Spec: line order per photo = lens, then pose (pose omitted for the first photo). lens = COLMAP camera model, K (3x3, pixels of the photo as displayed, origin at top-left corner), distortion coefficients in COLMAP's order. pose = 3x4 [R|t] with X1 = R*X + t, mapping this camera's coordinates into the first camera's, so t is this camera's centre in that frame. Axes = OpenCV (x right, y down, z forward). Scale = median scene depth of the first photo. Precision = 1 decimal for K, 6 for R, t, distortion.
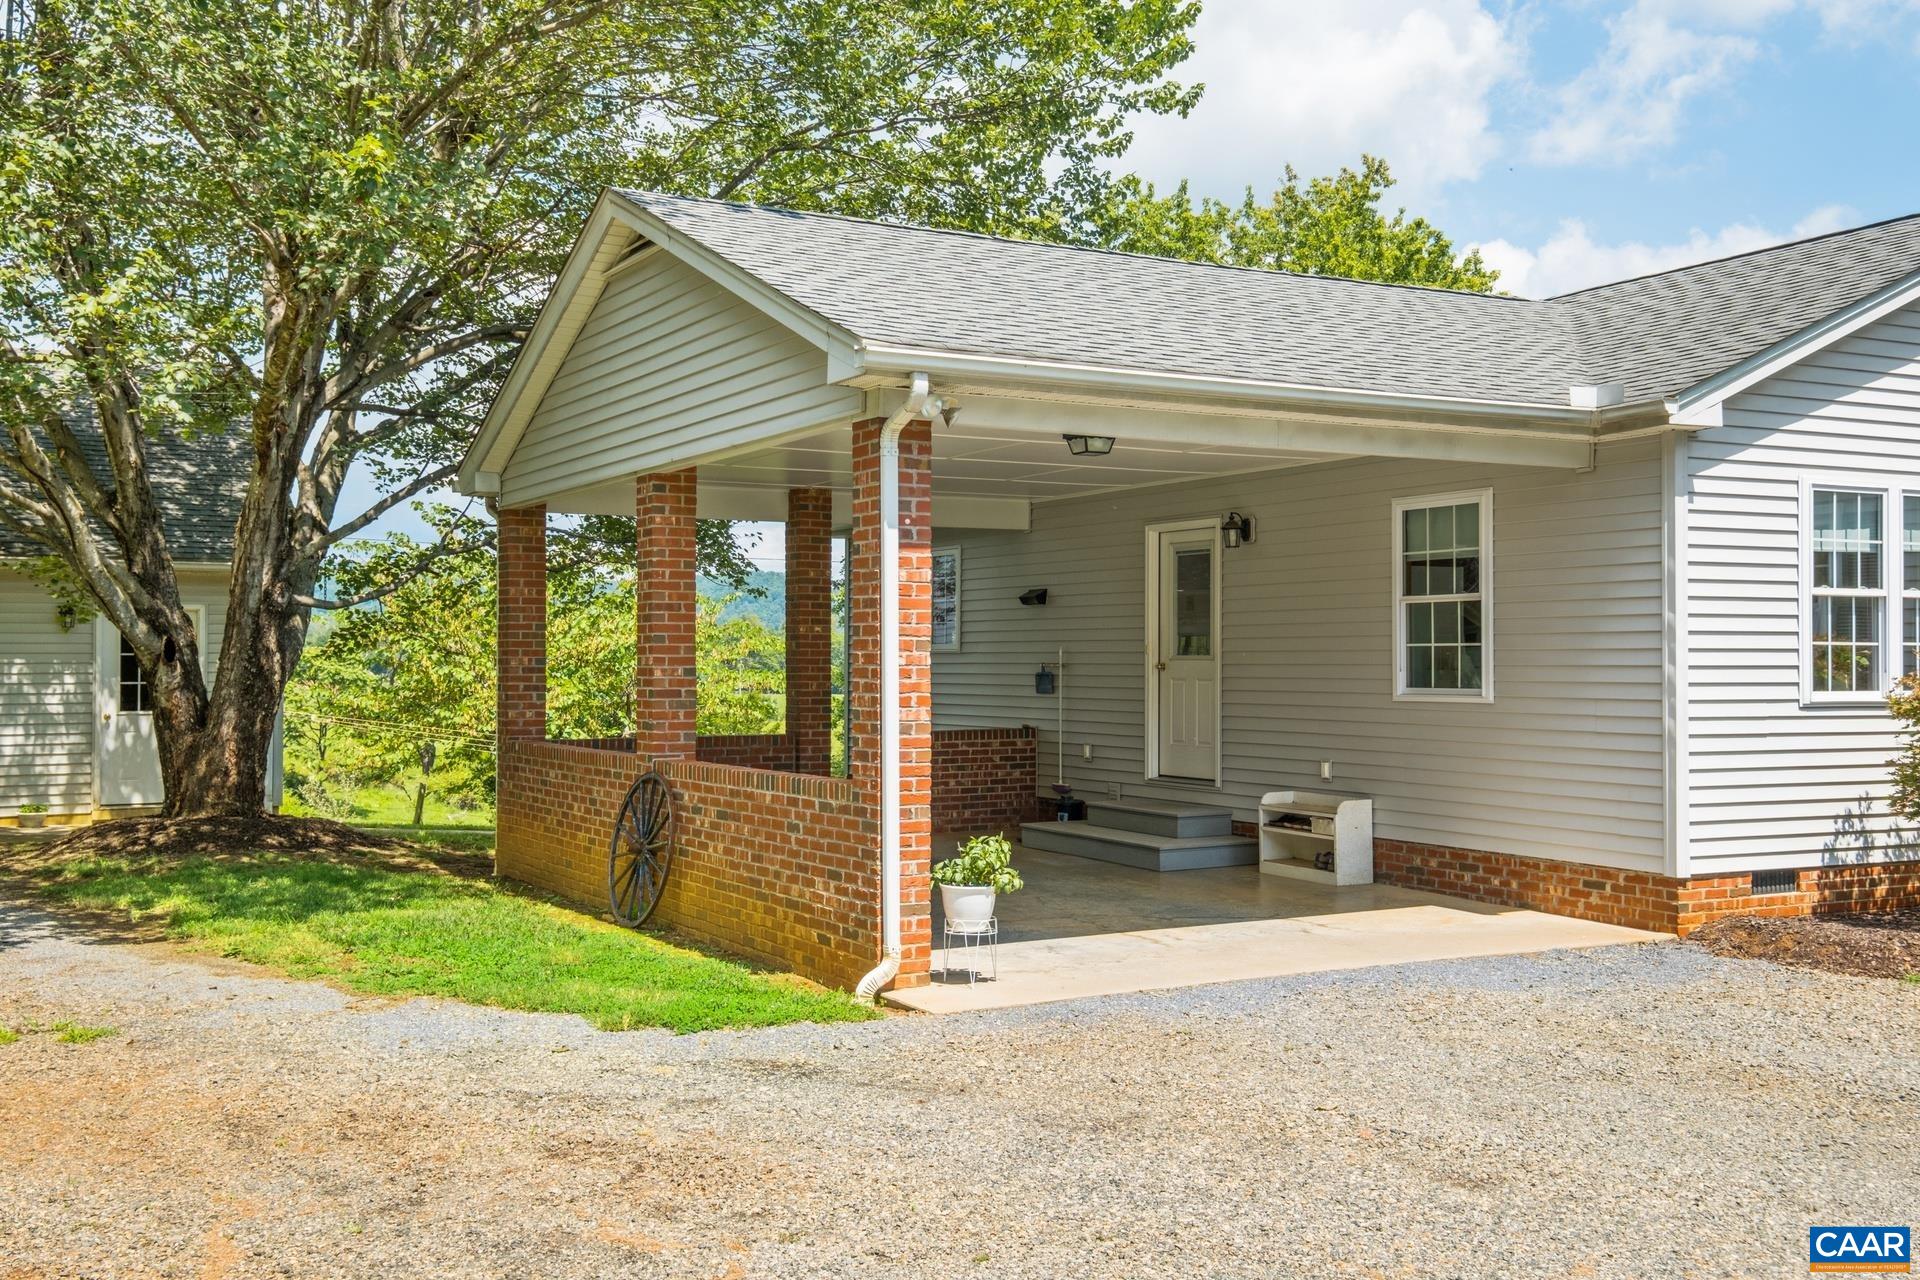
lens RADIAL K [[1492.7, 0, 960.0], [0, 1492.7, 640.0], [0, 0, 1]] dist [0.079333, 0.000266]
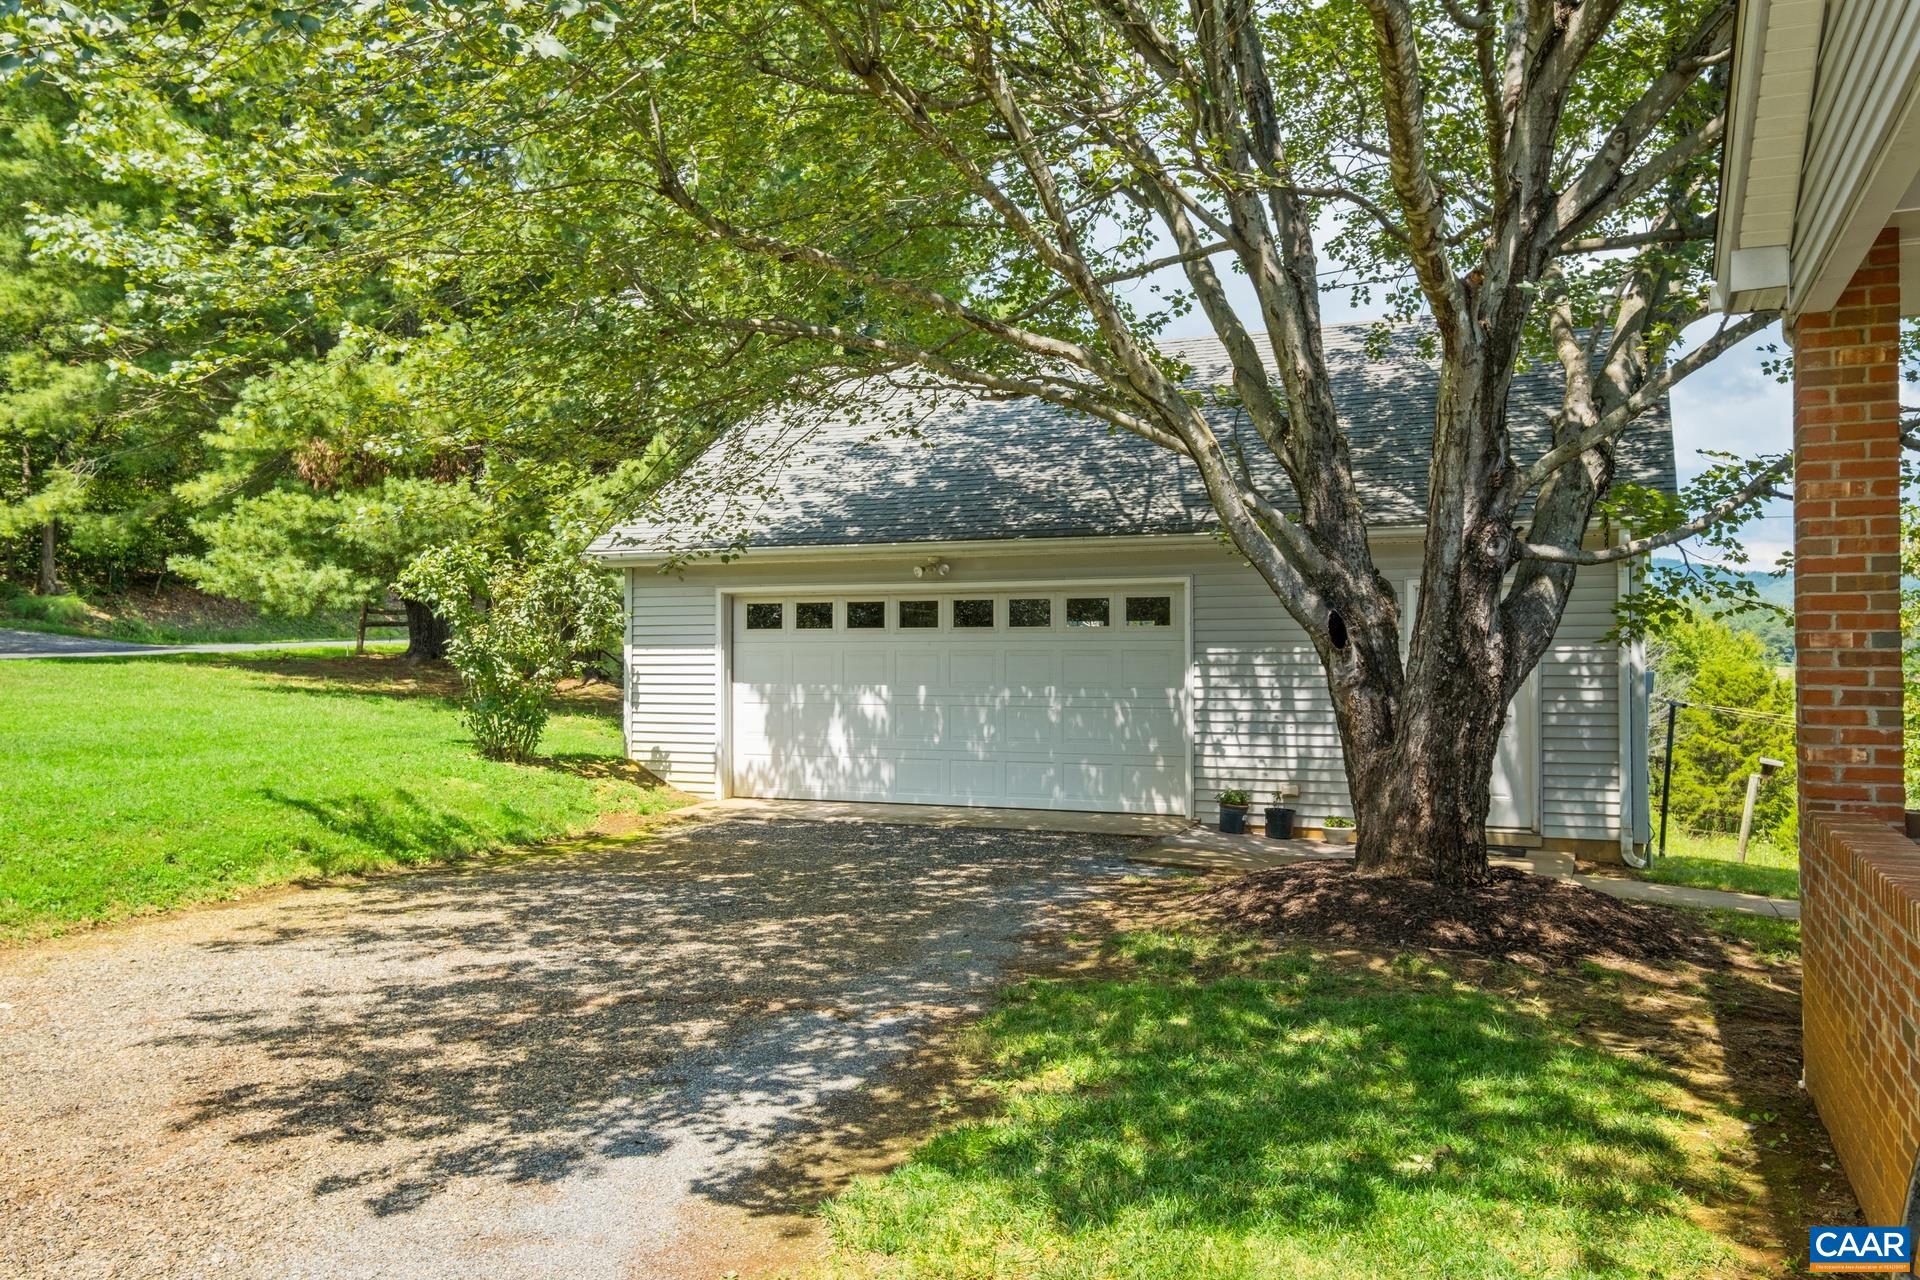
lens RADIAL K [[1492.7, 0, 960.0], [0, 1492.7, 640.0], [0, 0, 1]] dist [0.079333, 0.000266]
pose [[0.584444, -0.012767, -0.811333, -0.059923], [0.016983, 0.999850, -0.003500, 0.010023], [0.811256, -0.011733, 0.584573, 0.446216]]
